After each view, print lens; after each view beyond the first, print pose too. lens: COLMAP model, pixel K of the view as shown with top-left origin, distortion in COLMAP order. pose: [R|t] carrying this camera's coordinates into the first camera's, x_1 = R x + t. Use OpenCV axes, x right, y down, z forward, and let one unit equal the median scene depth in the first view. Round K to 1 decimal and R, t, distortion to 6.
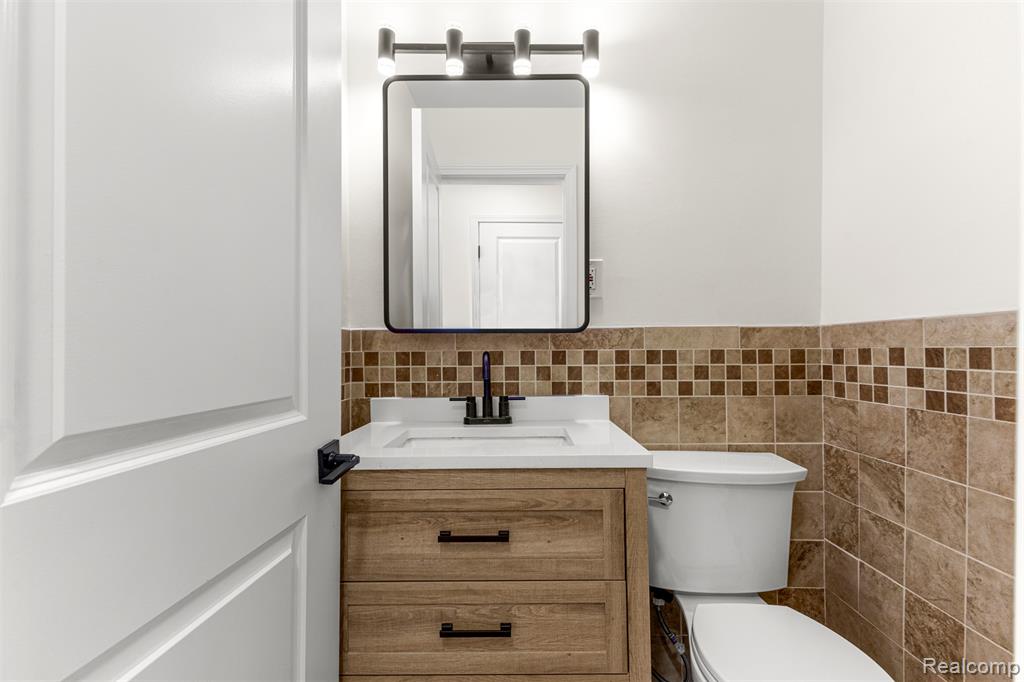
lens RADIAL K [[439.2, 0, 514.5], [0, 439.2, 338.2], [0, 0, 1]] dist [0.007911, -0.001205]
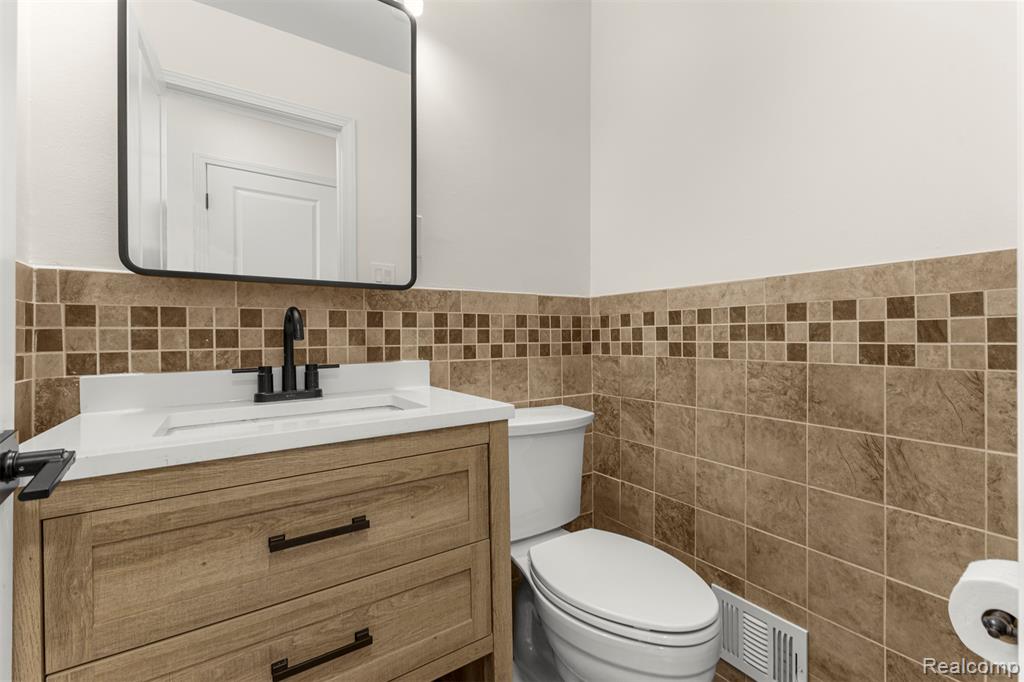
lens RADIAL K [[437.1, 0, 511.4], [0, 437.1, 327.7], [0, 0, 1]] dist [0.009199, -0.000170]
pose [[0.830992, 0.008019, 0.556227, -0.187091], [-0.009588, 0.999954, -0.000092, 0.068589], [-0.556202, -0.005257, 0.831030, 0.137635]]
